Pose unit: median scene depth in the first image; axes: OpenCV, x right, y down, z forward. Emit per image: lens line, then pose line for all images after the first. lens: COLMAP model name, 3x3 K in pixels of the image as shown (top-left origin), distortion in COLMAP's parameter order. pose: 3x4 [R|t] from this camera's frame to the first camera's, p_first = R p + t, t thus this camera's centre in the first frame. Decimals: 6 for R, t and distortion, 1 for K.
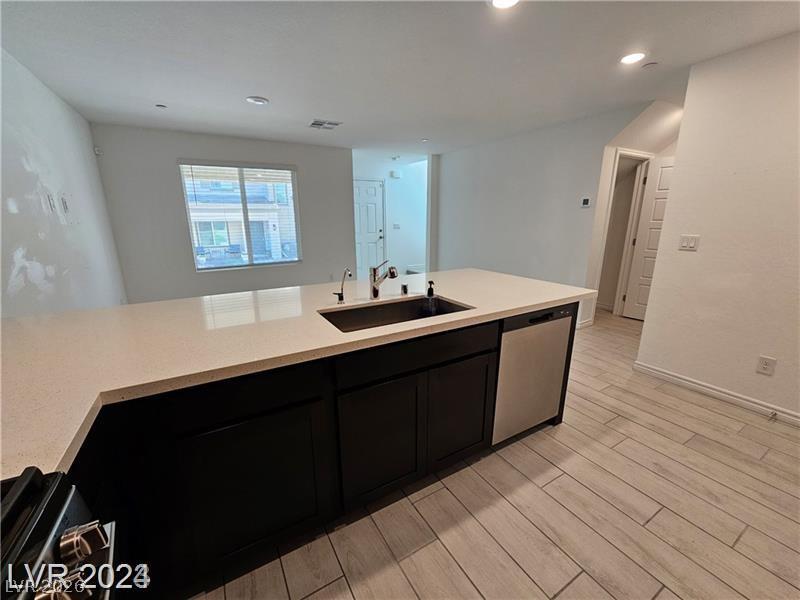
lens RADIAL K [[326.8, 0, 400.4], [0, 326.8, 301.9], [0, 0, 1]] dist [-0.003160, -0.000172]
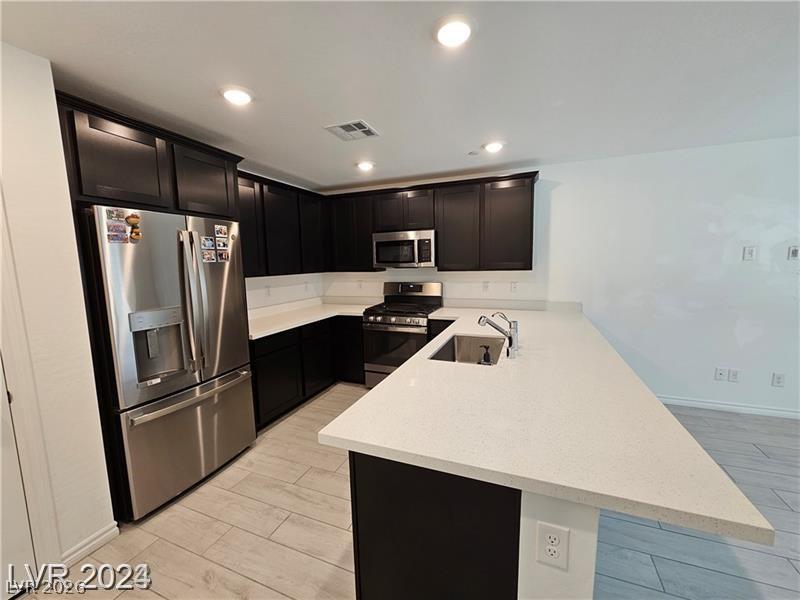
lens RADIAL K [[326.8, 0, 398.2], [0, 326.8, 299.7], [0, 0, 1]] dist [-0.003160, -0.000172]
pose [[-0.788912, 0.095187, -0.607089, 1.125872], [-0.129041, 0.940241, 0.315111, -0.602263], [0.600804, 0.326934, -0.729485, 1.941199]]
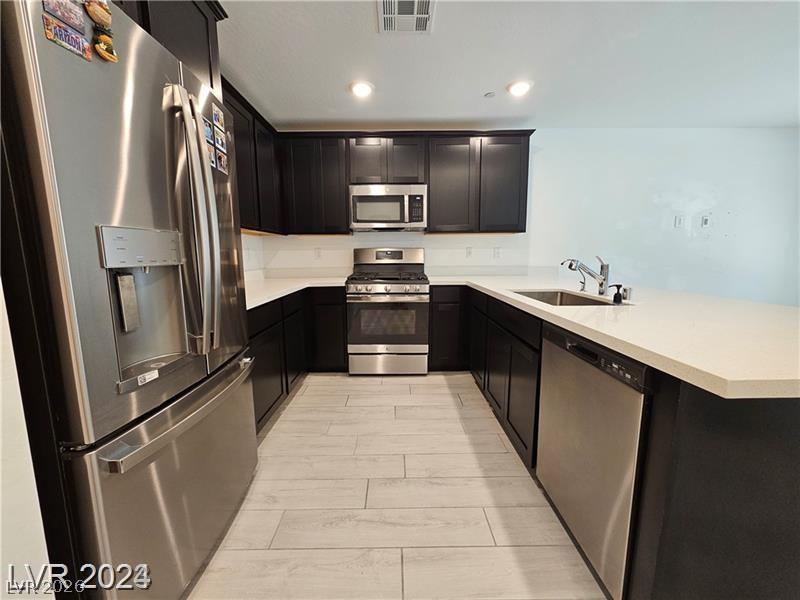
lens RADIAL K [[326.8, 0, 399.5], [0, 326.8, 299.2], [0, 0, 1]] dist [-0.003160, -0.000172]
pose [[-0.496064, 0.131092, -0.858333, 1.411718], [-0.207055, 0.942159, 0.263560, -0.176160], [0.843237, 0.308465, -0.440228, 1.170406]]
